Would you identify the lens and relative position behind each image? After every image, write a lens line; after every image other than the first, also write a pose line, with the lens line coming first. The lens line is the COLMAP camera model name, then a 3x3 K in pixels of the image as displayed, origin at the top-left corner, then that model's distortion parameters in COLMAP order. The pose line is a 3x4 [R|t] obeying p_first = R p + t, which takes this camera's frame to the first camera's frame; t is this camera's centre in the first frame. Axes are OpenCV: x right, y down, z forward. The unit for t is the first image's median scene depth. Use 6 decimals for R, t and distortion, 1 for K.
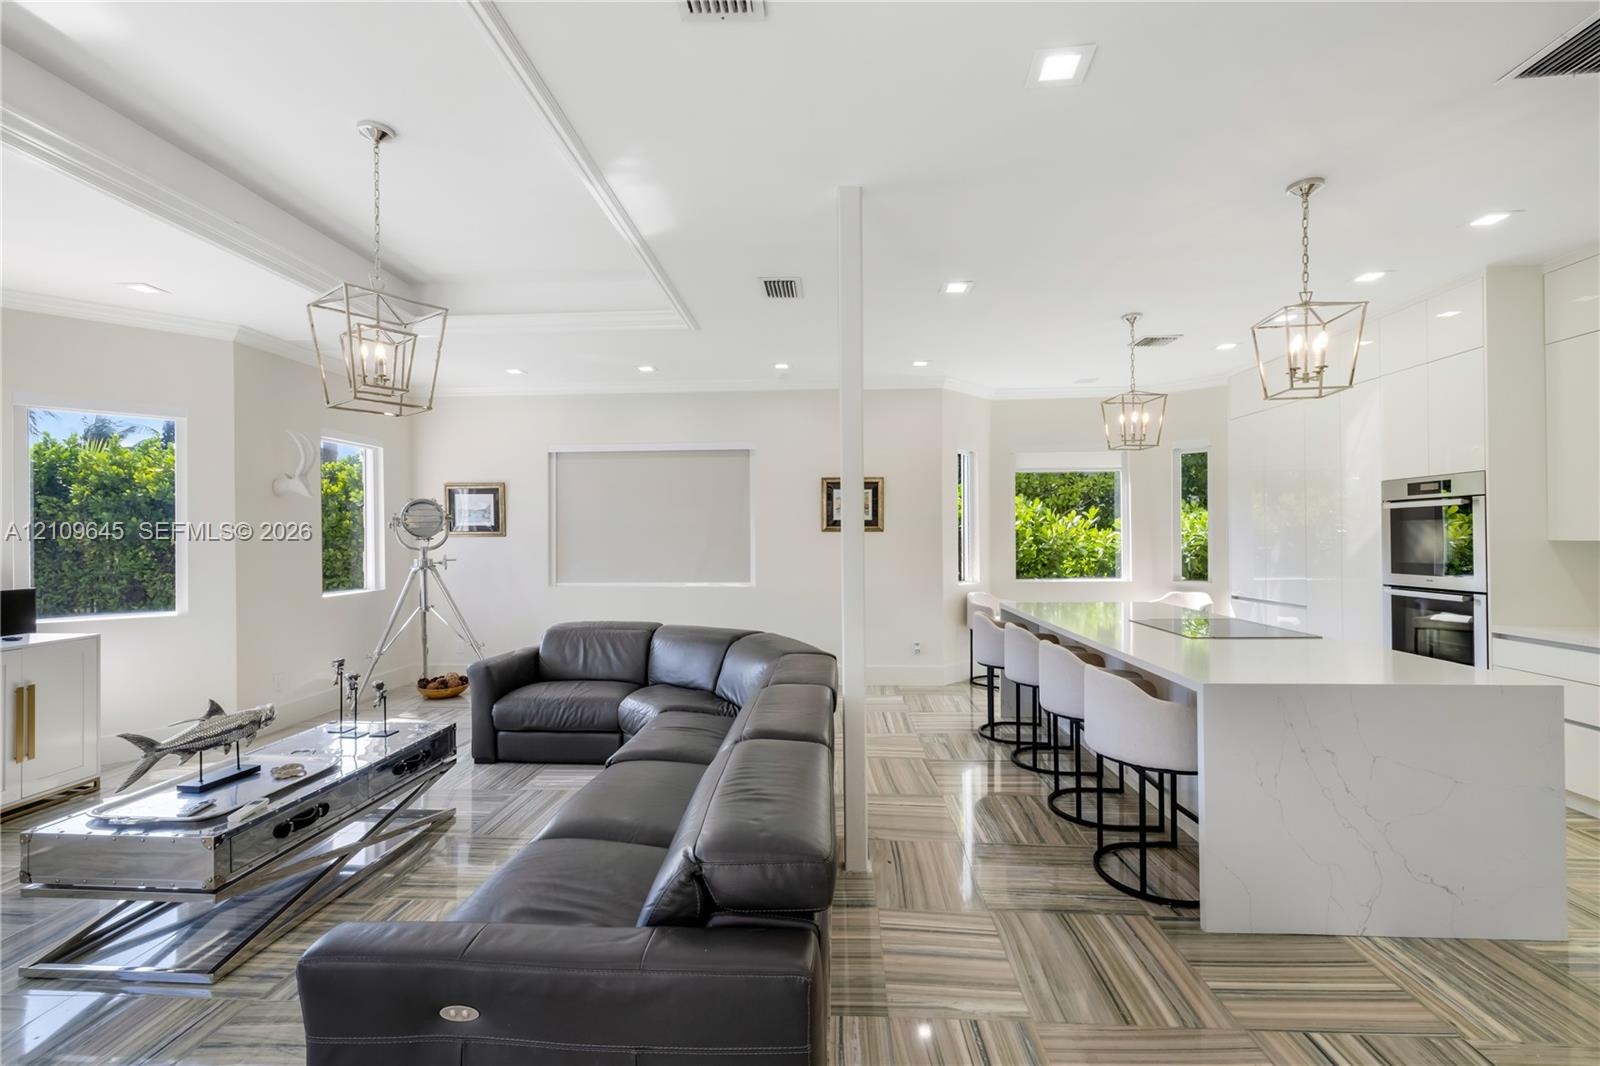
lens RADIAL K [[786.3, 0, 796.5], [0, 786.3, 540.7], [0, 0, 1]] dist [0.001401, 0.000460]
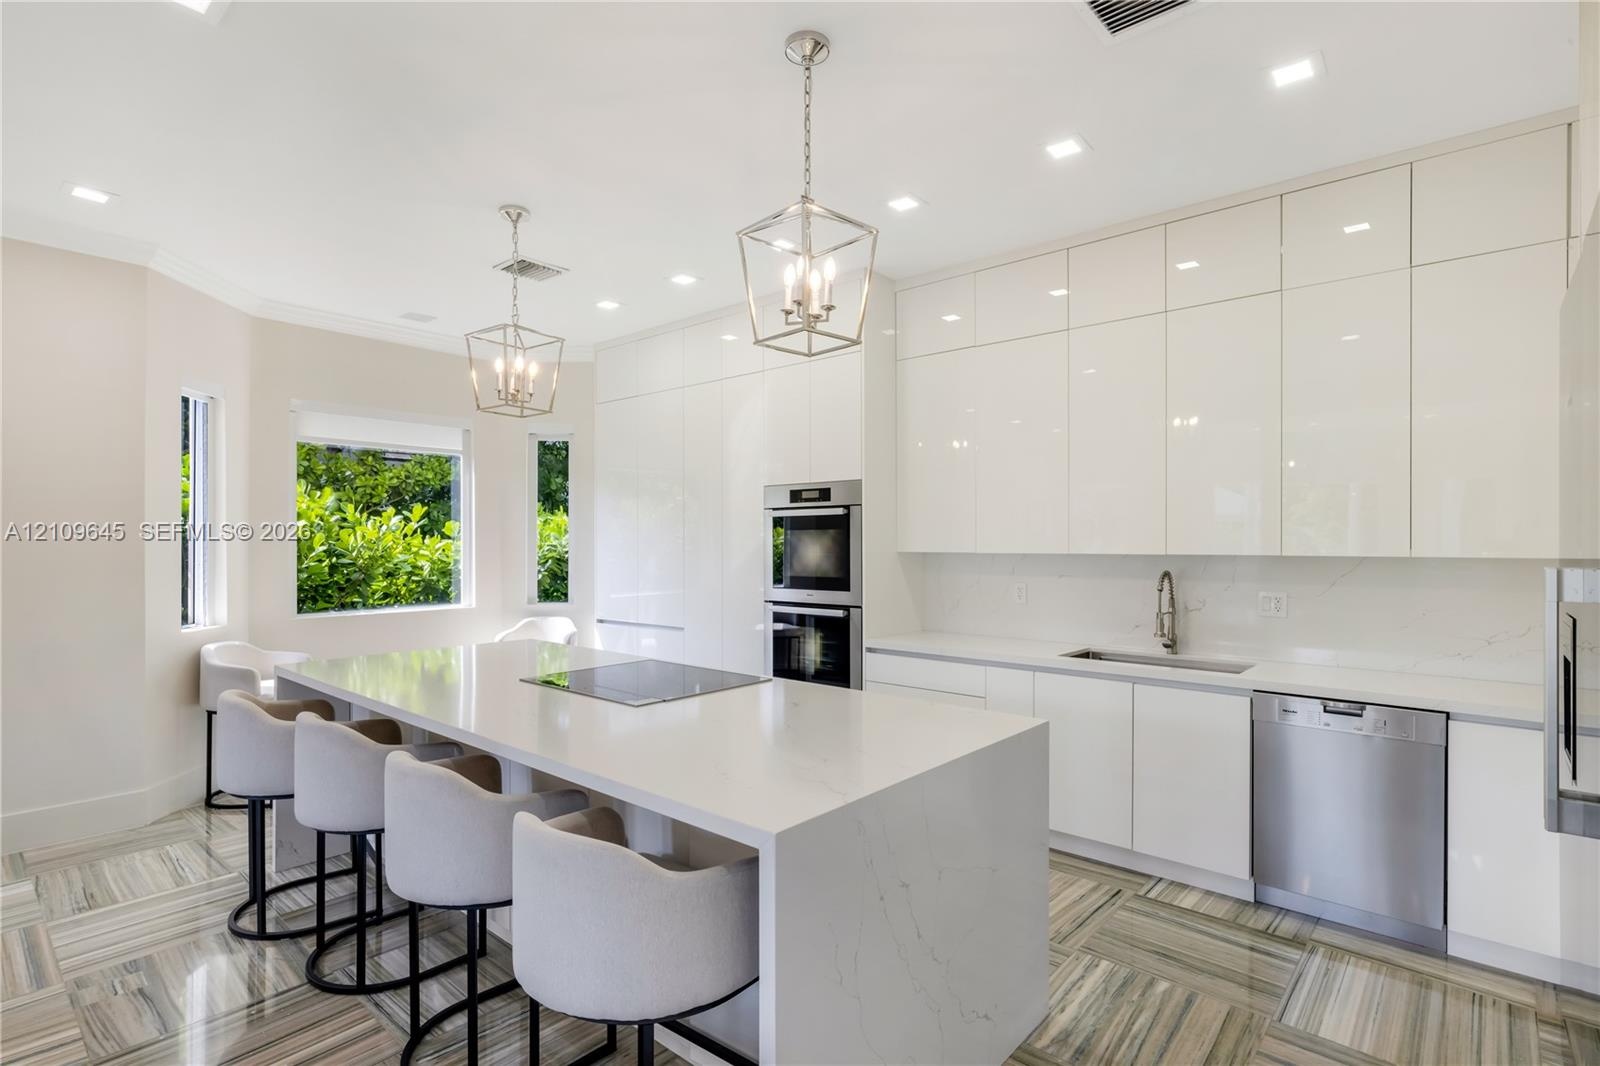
lens RADIAL K [[786.3, 0, 796.5], [0, 786.3, 540.7], [0, 0, 1]] dist [0.001401, 0.000460]
pose [[0.644413, 0.010081, 0.764611, 0.062481], [-0.000087, 0.999914, -0.013110, -0.001124], [-0.764678, 0.008381, 0.644358, 0.319448]]
